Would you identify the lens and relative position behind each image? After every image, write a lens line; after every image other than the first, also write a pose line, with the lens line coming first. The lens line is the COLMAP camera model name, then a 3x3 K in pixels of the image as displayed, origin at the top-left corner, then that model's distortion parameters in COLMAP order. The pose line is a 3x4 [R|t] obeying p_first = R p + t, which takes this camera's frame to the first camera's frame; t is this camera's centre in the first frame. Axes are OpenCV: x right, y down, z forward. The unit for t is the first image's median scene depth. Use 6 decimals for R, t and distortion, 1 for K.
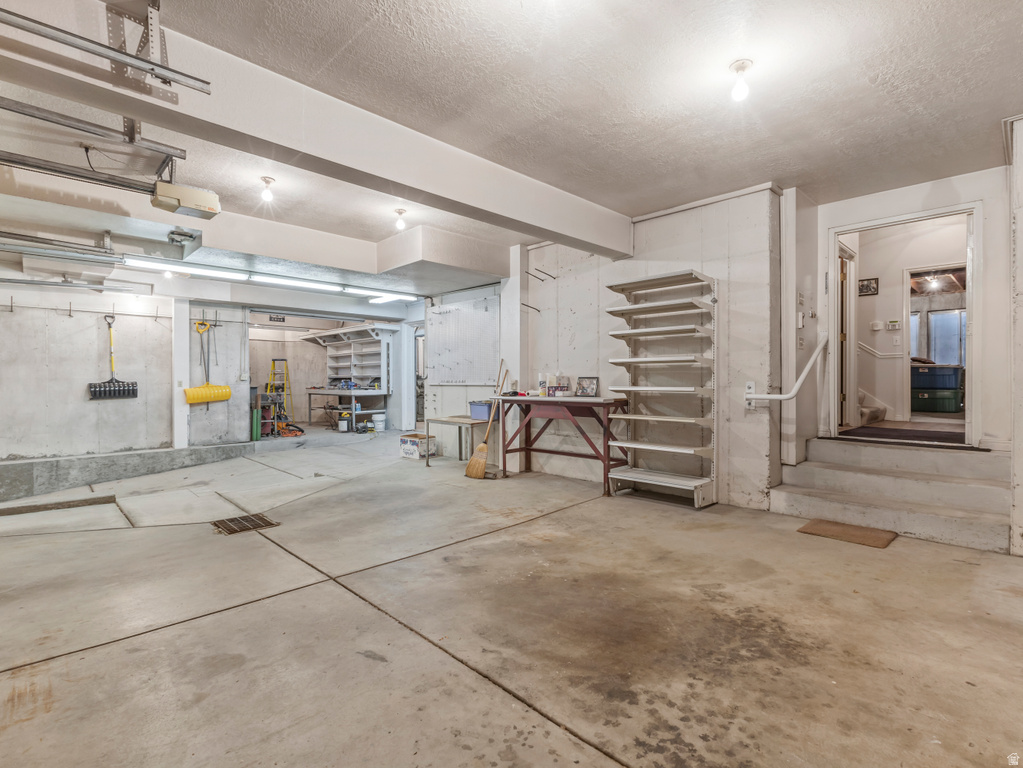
lens RADIAL K [[503.1, 0, 512.4], [0, 503.1, 383.3], [0, 0, 1]] dist [0.010318, 0.000726]
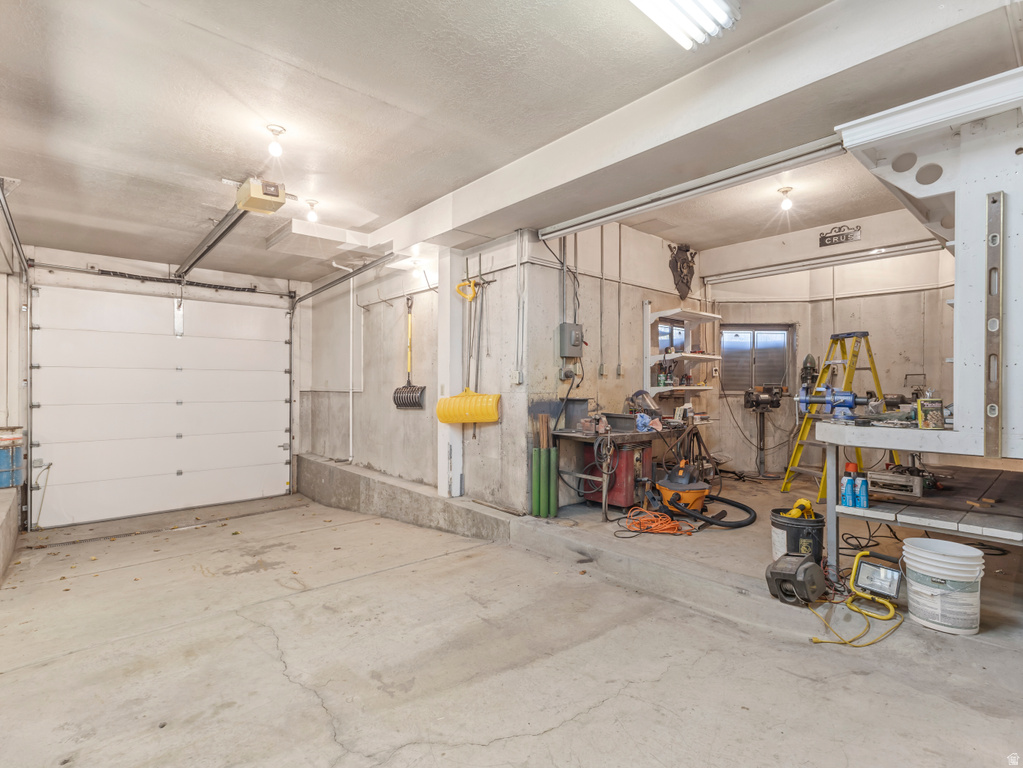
lens RADIAL K [[503.1, 0, 512.3], [0, 503.1, 385.8], [0, 0, 1]] dist [0.010318, 0.000726]
pose [[-0.040521, 0.000803, -0.999178, -0.054740], [-0.009075, 0.999958, 0.001172, -0.005046], [0.999137, 0.009115, -0.040512, 1.071117]]
